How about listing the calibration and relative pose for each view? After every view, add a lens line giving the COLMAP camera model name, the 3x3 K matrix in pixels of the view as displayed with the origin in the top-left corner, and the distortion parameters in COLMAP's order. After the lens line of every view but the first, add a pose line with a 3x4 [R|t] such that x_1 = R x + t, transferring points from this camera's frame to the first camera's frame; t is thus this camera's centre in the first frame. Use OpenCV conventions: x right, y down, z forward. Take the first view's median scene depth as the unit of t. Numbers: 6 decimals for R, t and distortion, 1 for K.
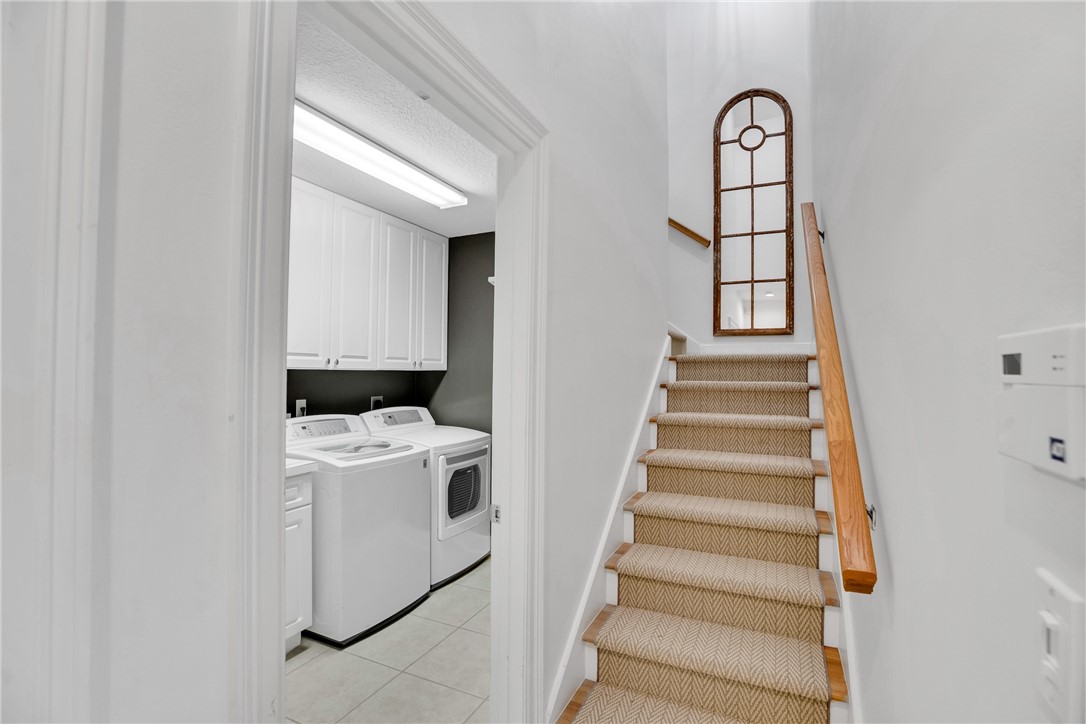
lens RADIAL K [[497.2, 0, 549.4], [0, 497.2, 363.2], [0, 0, 1]] dist [-0.034511, 0.003293]
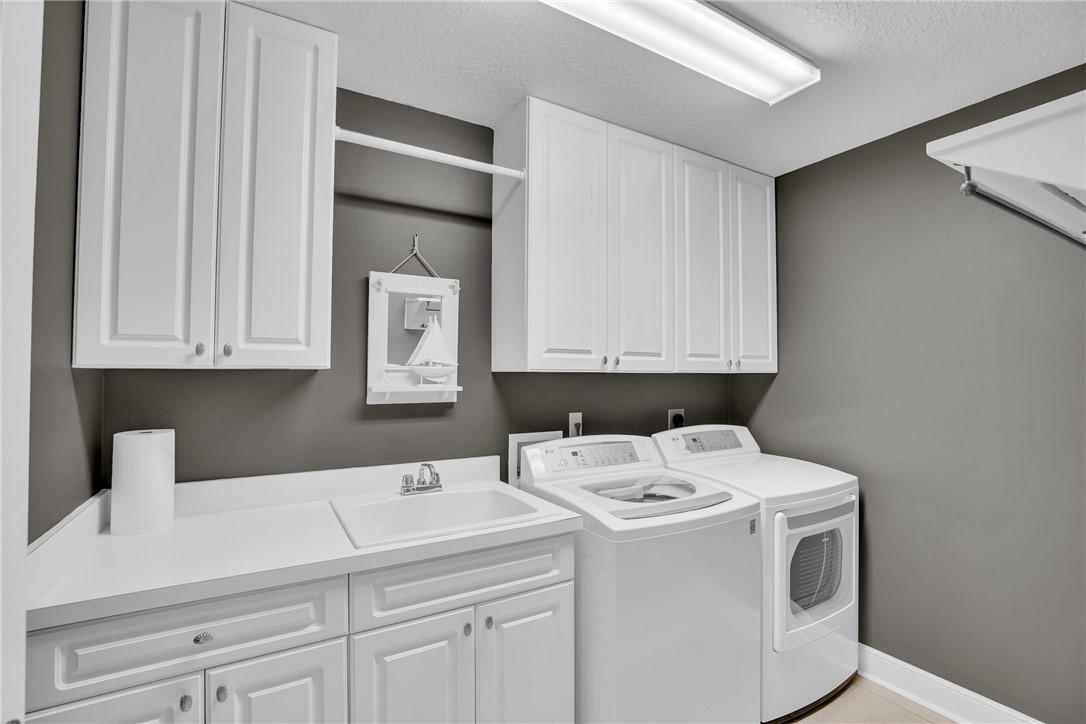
lens RADIAL K [[497.2, 0, 546.0], [0, 497.2, 364.6], [0, 0, 1]] dist [-0.034511, 0.003293]
pose [[0.824140, -0.017369, -0.566119, -0.106804], [0.013816, 0.999849, -0.010562, 0.007301], [0.566217, 0.000883, 0.824256, 0.336062]]
